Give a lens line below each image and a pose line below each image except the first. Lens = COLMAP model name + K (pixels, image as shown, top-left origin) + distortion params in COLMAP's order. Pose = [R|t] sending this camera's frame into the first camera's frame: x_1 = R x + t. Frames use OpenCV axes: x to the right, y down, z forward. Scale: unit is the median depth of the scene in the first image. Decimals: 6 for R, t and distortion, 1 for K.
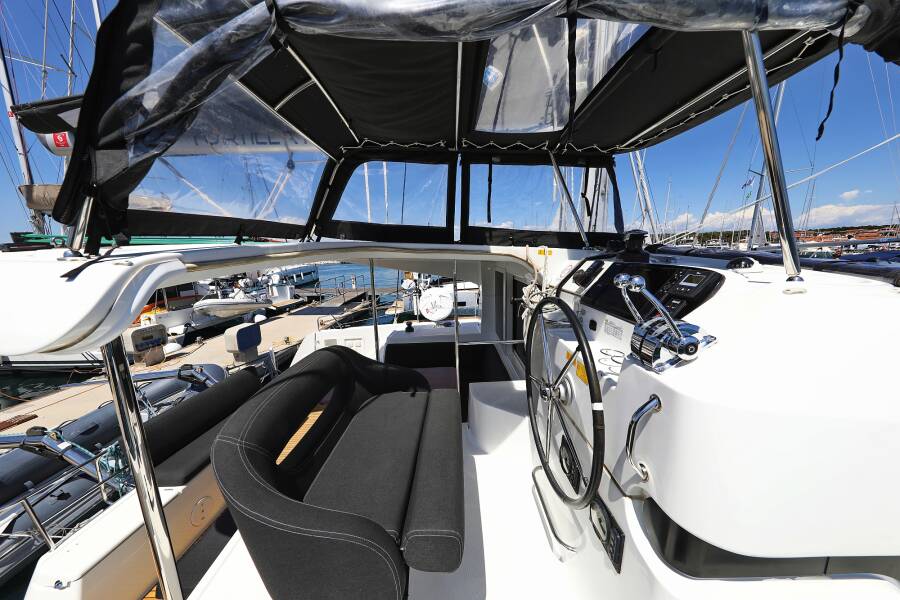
lens RADIAL K [[289.0, 0, 455.6], [0, 289.0, 300.3], [0, 0, 1]] dist [0.009454, -0.000005]
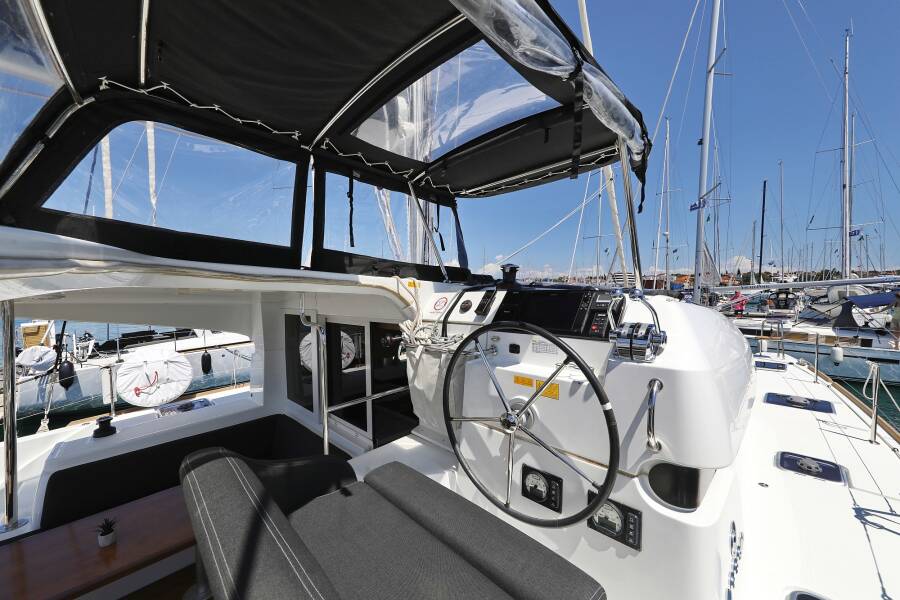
lens RADIAL K [[339.4, 0, 448.3], [0, 339.4, 302.5], [0, 0, 1]] dist [0.001782, 0.000069]
pose [[0.709359, -0.015107, 0.704685, -0.359960], [0.120623, 0.987623, -0.100250, 0.010143], [-0.694449, 0.156115, 0.702402, 0.179783]]
